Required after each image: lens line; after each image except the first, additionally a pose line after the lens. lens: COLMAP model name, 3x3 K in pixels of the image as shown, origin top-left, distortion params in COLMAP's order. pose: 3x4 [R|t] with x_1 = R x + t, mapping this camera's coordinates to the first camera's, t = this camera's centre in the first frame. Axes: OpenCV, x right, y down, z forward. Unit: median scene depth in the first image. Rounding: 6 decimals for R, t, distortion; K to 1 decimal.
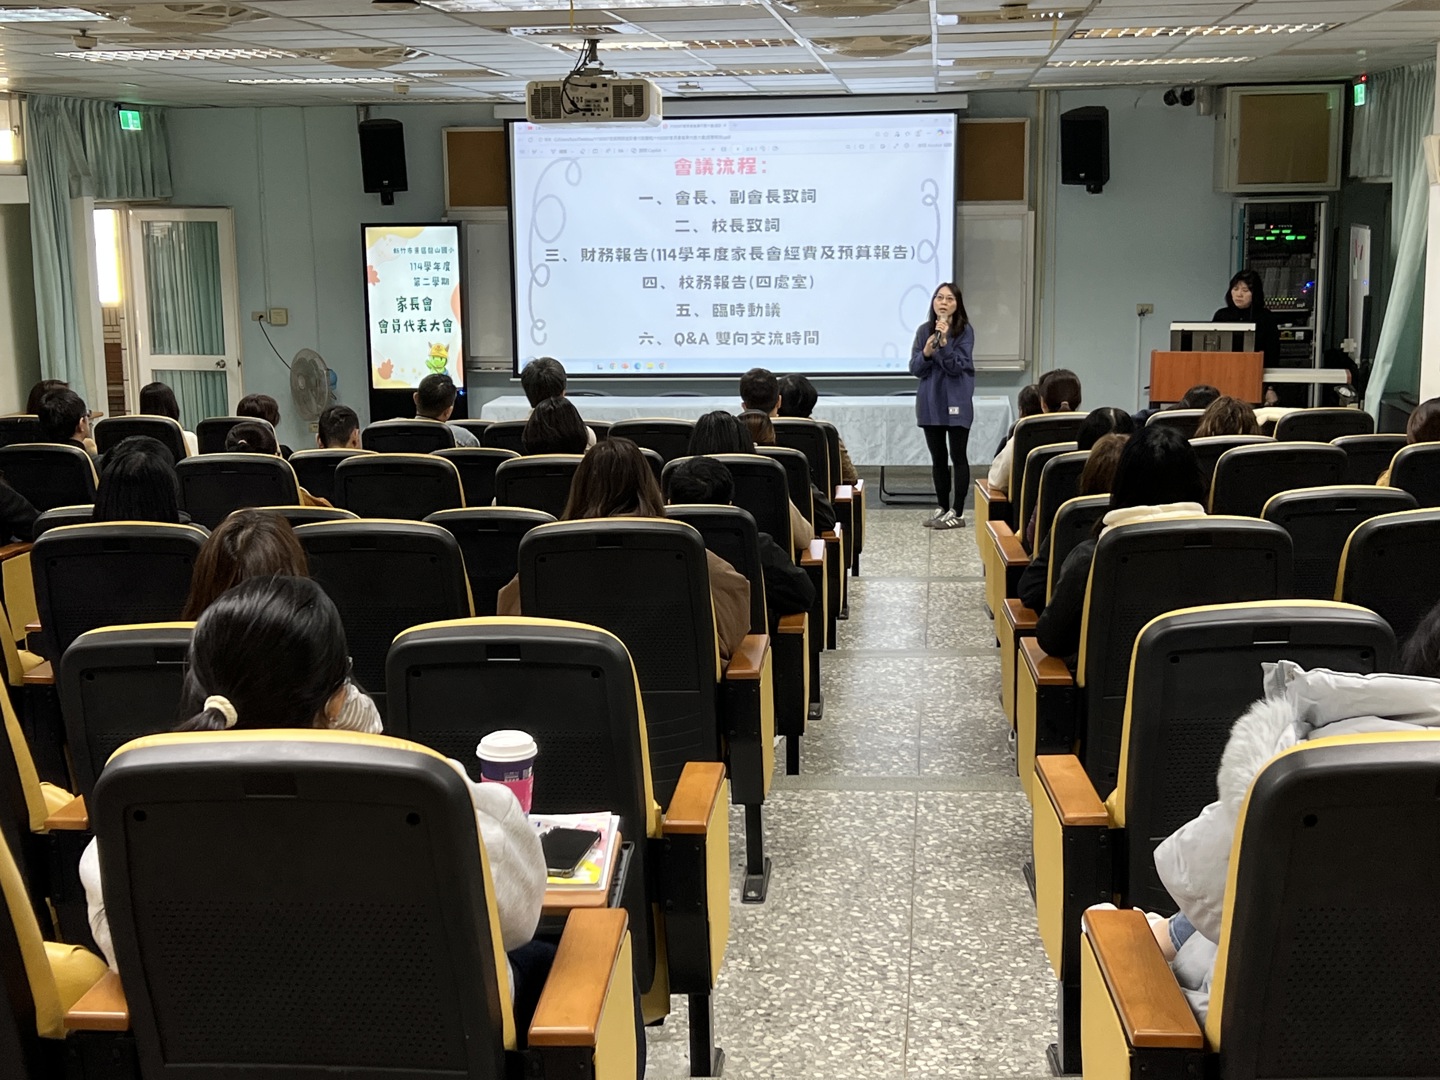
lens RADIAL K [[2107.6, 0, 720.0], [0, 2107.6, 540.0], [0, 0, 1]] dist [0.369983, -1.869011]
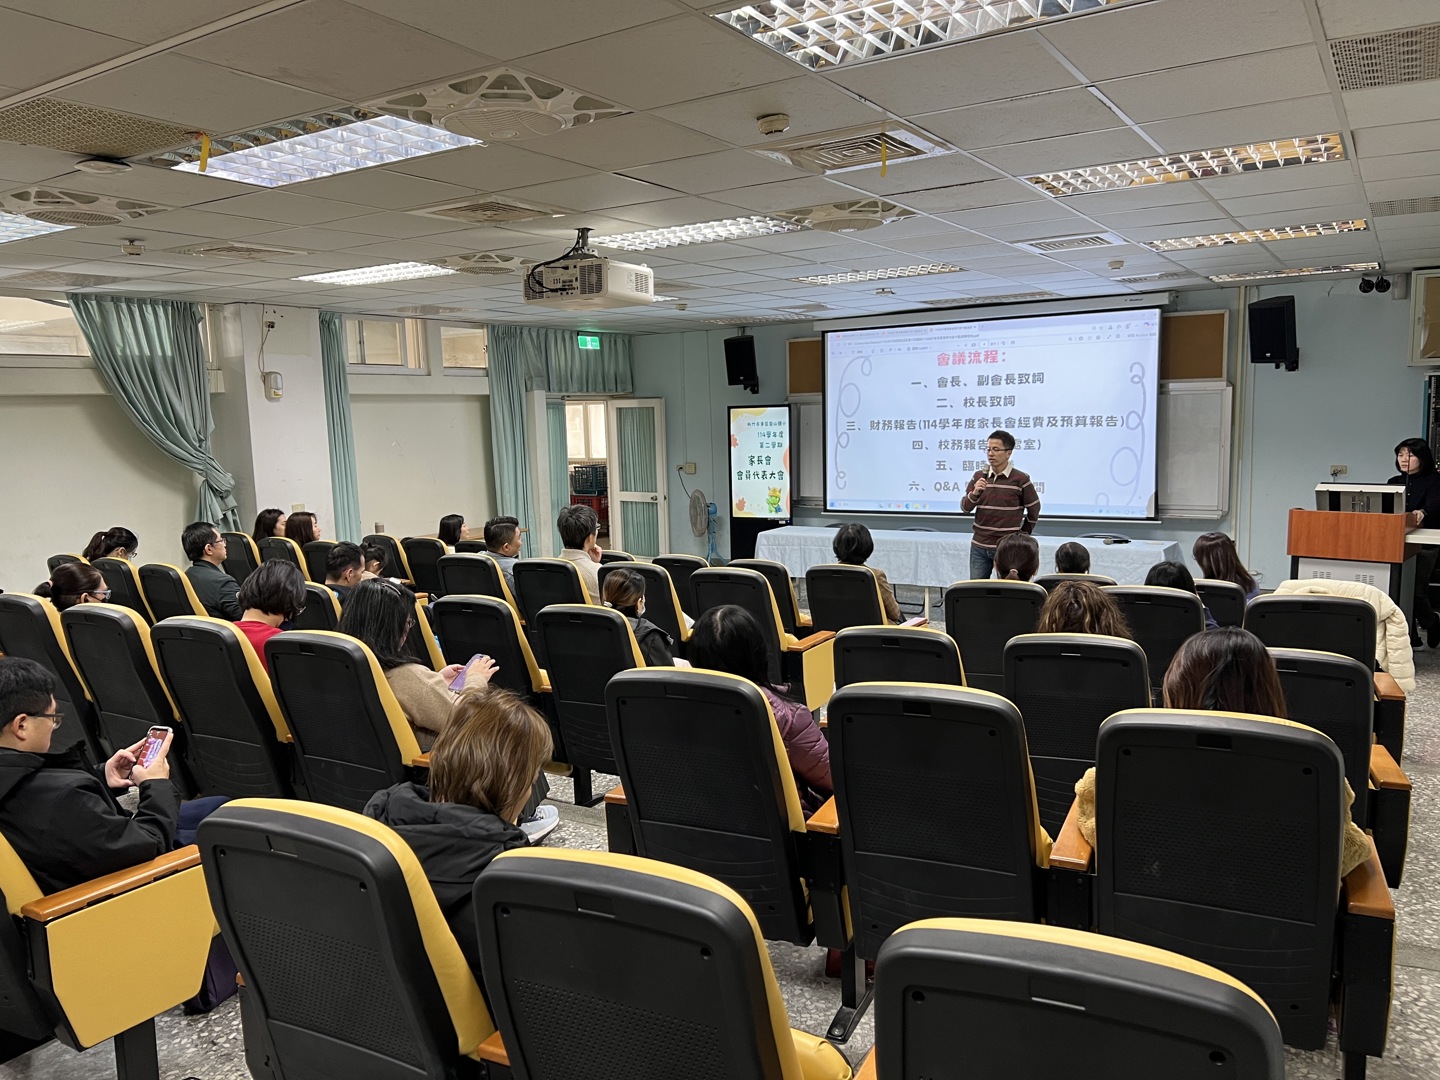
lens RADIAL K [[1092.6, 0, 717.0], [0, 1092.6, 564.7], [0, 0, 1]] dist [0.070365, -0.085651]
pose [[0.895969, 0.051248, -0.441150, 0.166406], [-0.057226, 0.998361, -0.000246, -0.037918], [0.440414, 0.025466, 0.897433, 0.319767]]
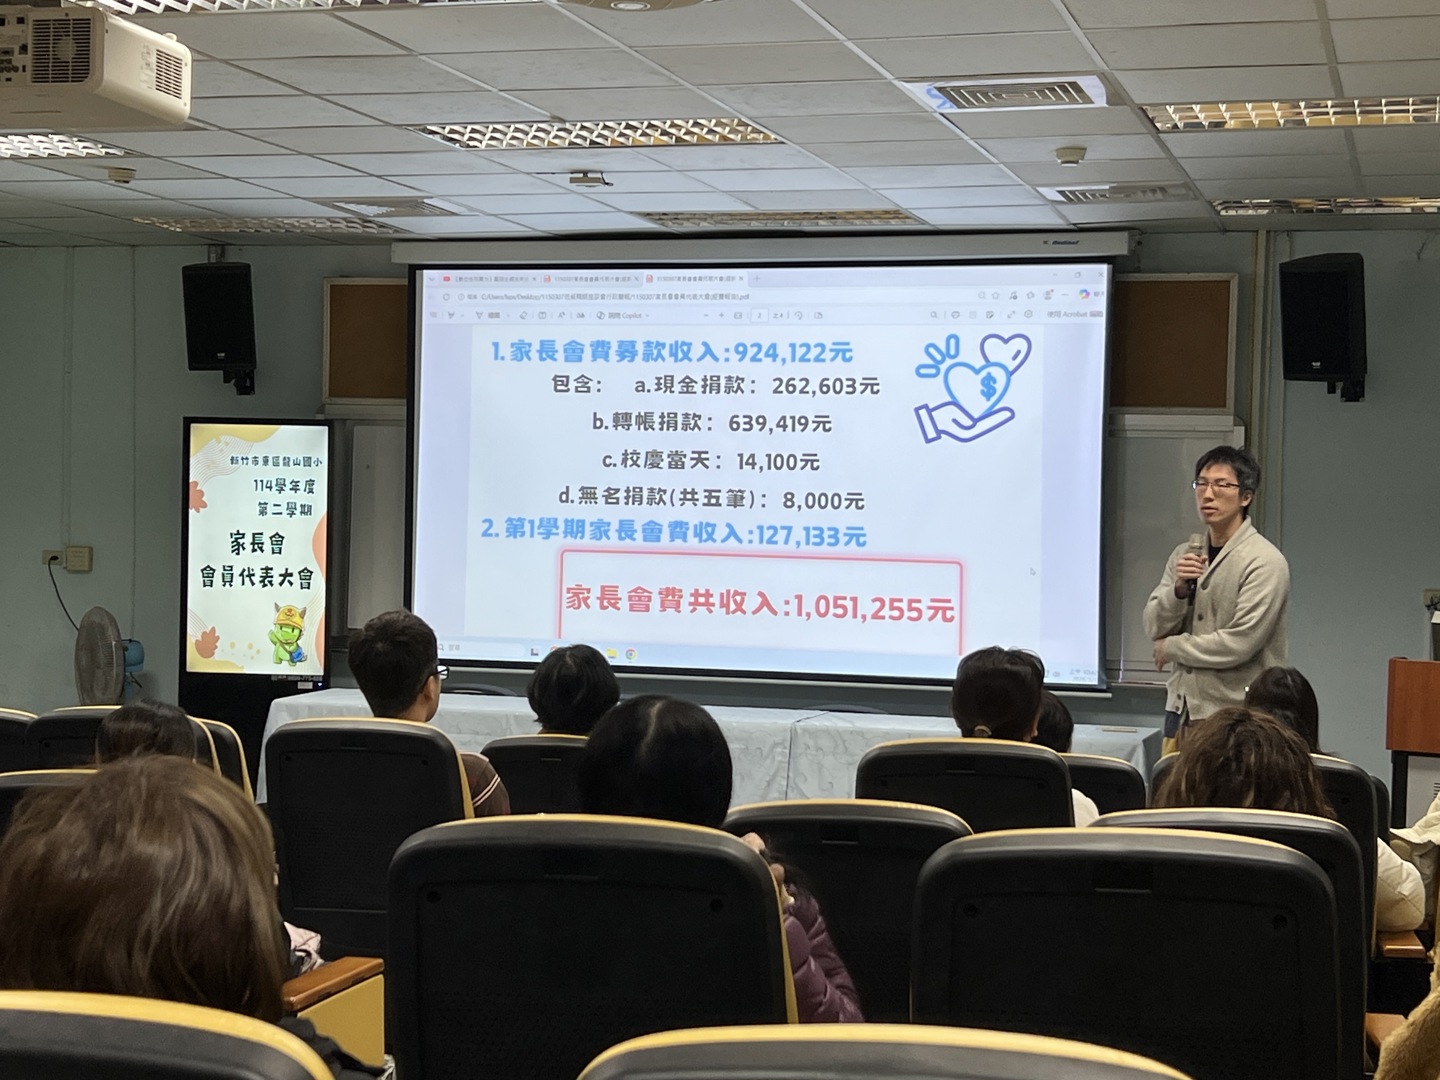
lens RADIAL K [[2469.8, 0, 720.0], [0, 2469.8, 540.0], [0, 0, 1]] dist [0.302701, -1.226963]
pose [[0.983572, 0.036262, -0.176834, 0.127136], [-0.061602, 0.988236, -0.139983, -0.015635], [0.169678, 0.148577, 0.974235, 0.297143]]
